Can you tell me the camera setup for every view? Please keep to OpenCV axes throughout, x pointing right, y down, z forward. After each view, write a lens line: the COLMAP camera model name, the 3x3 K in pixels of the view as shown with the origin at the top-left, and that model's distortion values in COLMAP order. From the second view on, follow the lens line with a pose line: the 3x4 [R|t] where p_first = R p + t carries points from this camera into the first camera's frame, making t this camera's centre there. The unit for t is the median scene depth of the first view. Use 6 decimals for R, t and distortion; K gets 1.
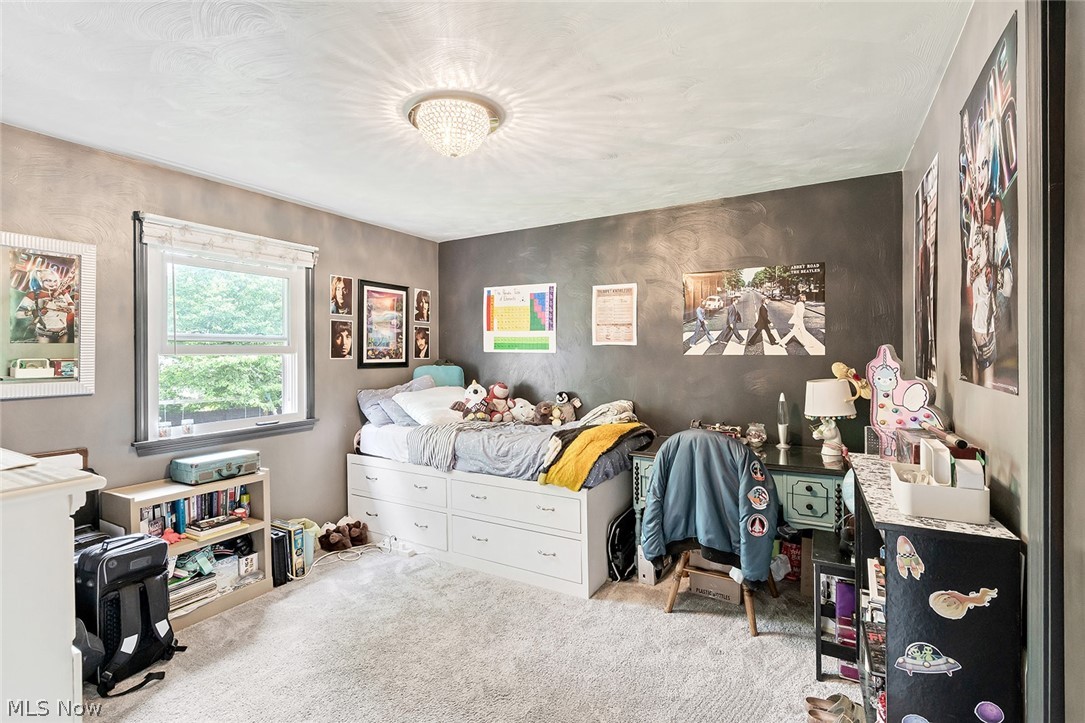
lens RADIAL K [[498.3, 0, 541.2], [0, 498.3, 359.3], [0, 0, 1]] dist [-0.005644, 0.000346]
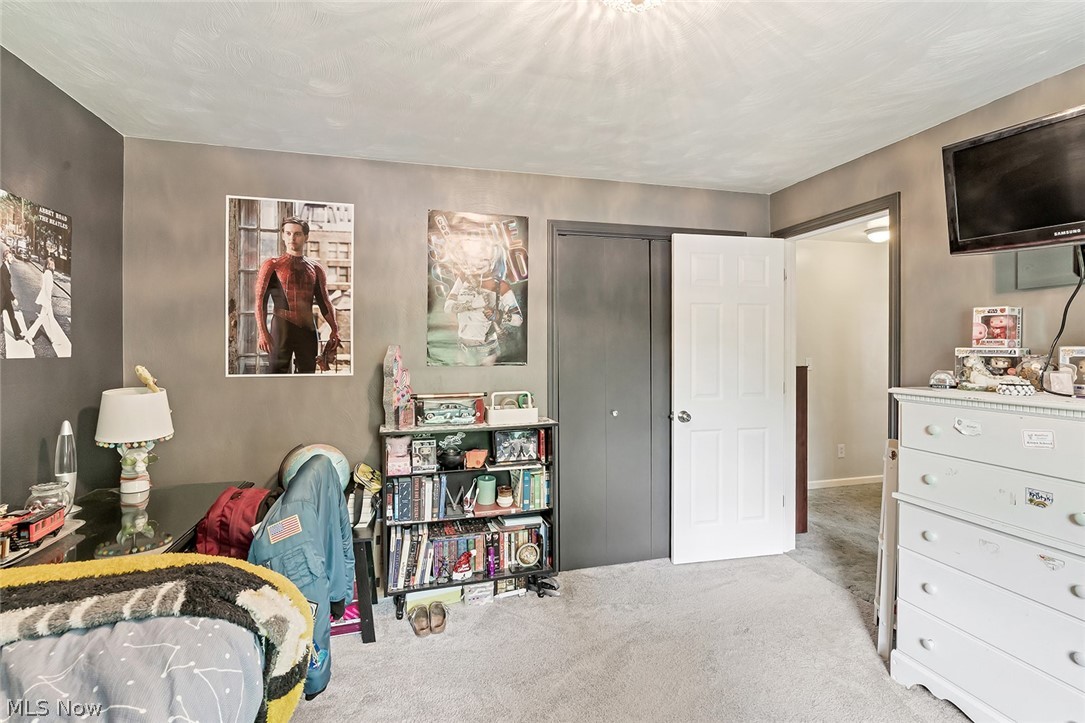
lens RADIAL K [[498.3, 0, 541.2], [0, 498.3, 359.3], [0, 0, 1]] dist [-0.005644, 0.000346]
pose [[-0.703925, -0.013450, 0.710147, -0.335996], [0.011489, 0.999474, 0.030317, -0.017686], [-0.710182, 0.029500, -0.703400, 0.999237]]
